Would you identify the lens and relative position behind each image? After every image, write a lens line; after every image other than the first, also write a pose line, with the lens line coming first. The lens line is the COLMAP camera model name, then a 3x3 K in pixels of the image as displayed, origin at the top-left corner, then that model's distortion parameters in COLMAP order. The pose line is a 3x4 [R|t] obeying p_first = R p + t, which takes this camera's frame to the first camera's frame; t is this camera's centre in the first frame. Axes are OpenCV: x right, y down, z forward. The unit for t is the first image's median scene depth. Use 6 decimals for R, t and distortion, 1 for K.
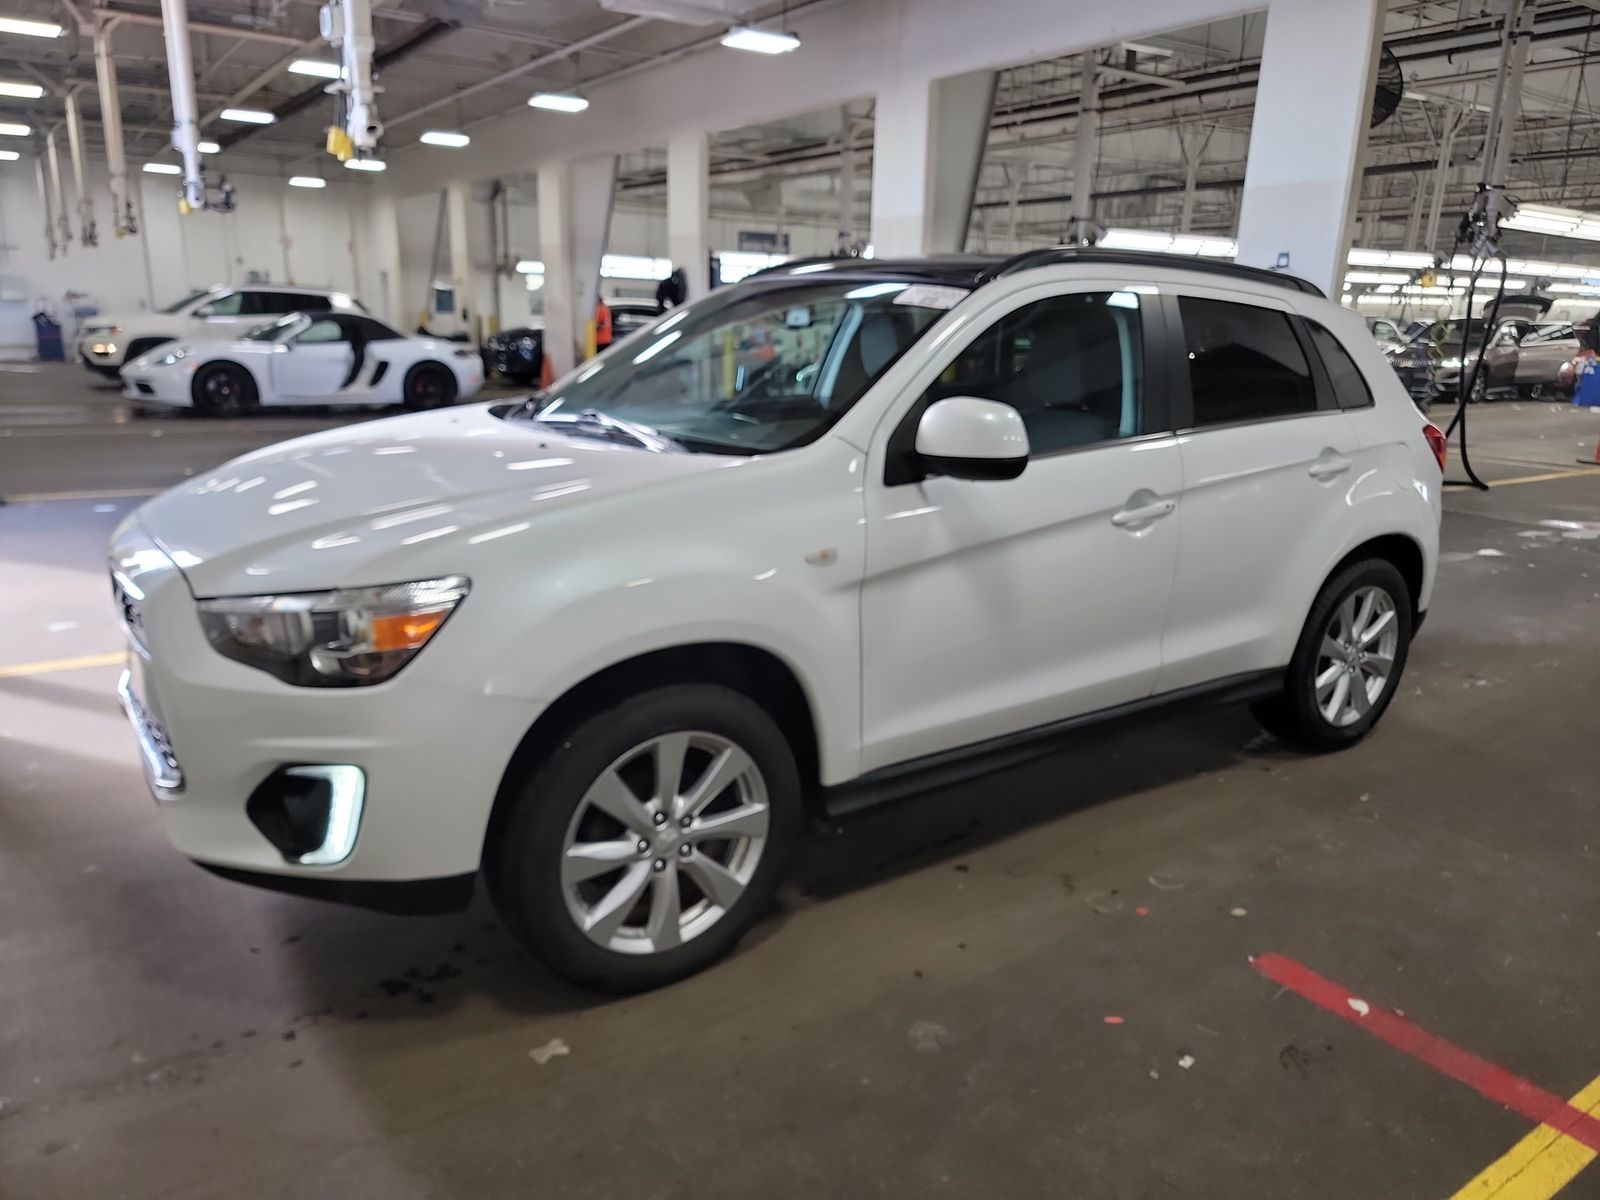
lens RADIAL K [[1126.5, 0, 800.0], [0, 1126.5, 600.0], [0, 0, 1]] dist [-0.005205, -0.003805]
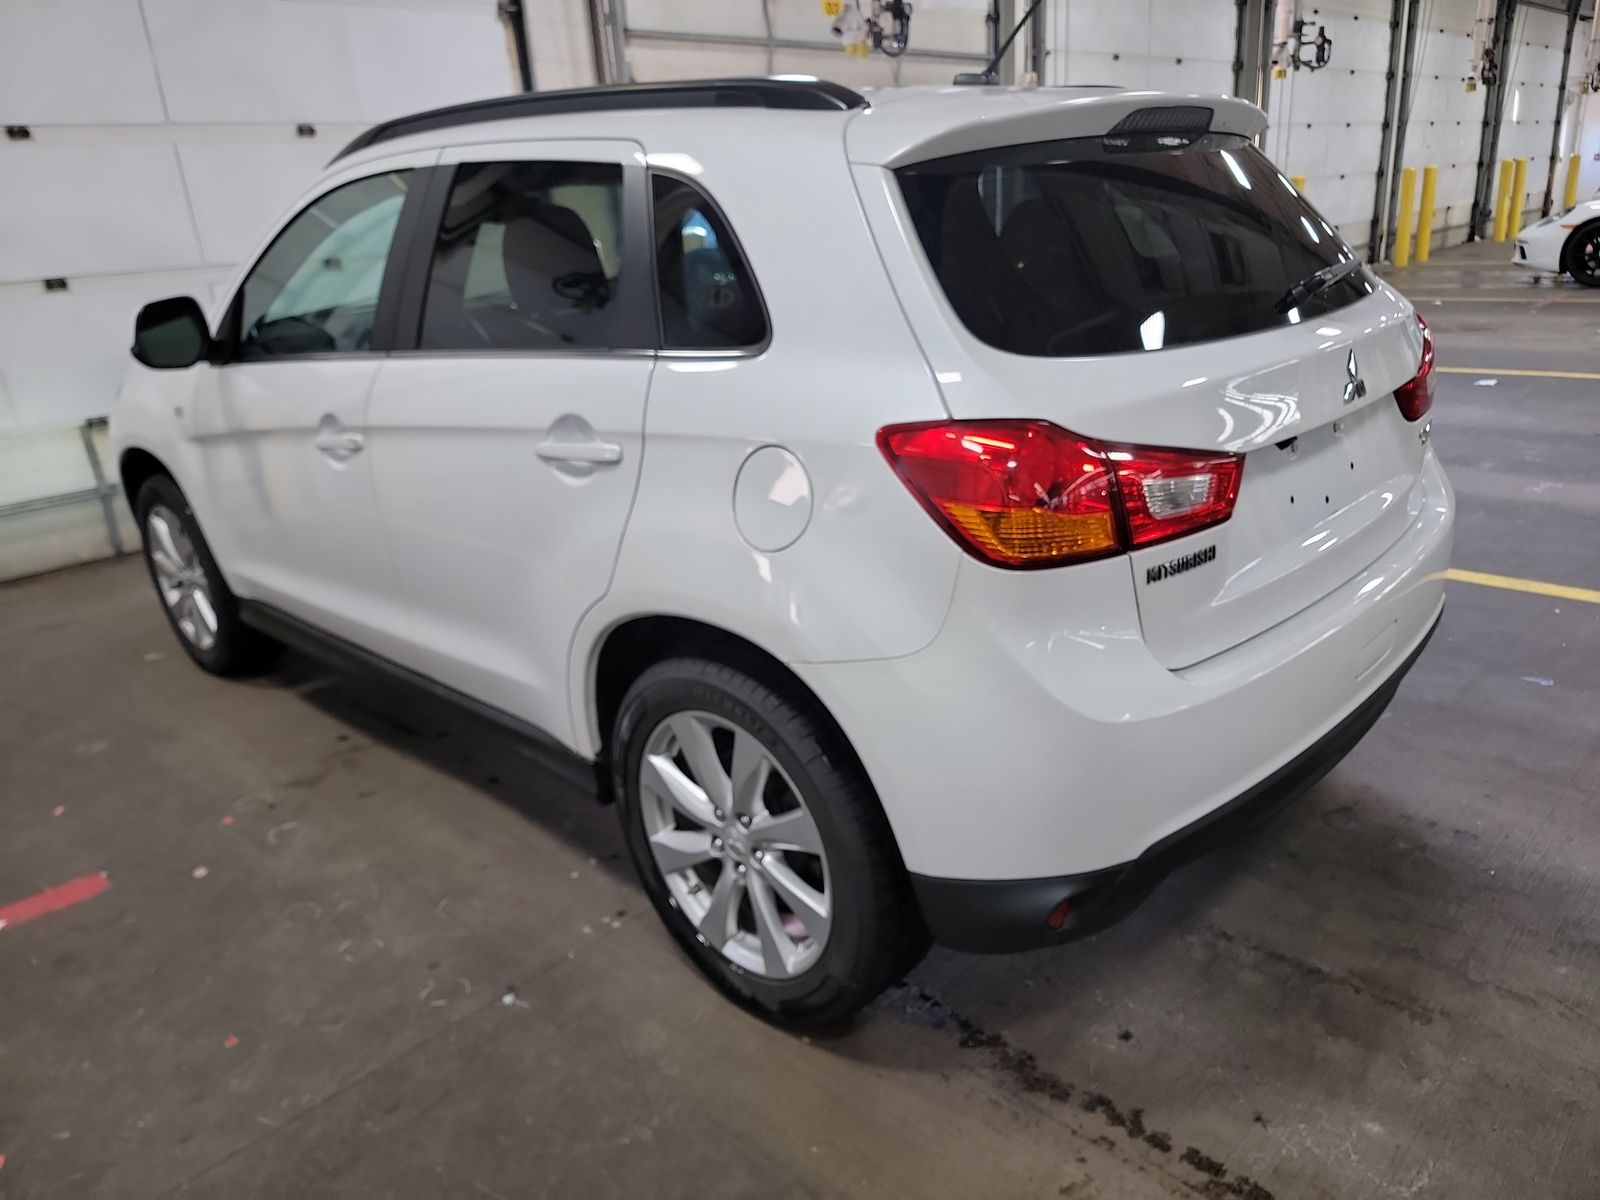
lens RADIAL K [[1126.5, 0, 800.0], [0, 1126.5, 600.0], [0, 0, 1]] dist [-0.005205, -0.003805]
pose [[0.207328, 0.290268, -0.934216, 1.063025], [-0.185700, 0.949280, 0.253737, -0.215595], [0.960485, 0.120877, 0.250715, 0.996641]]
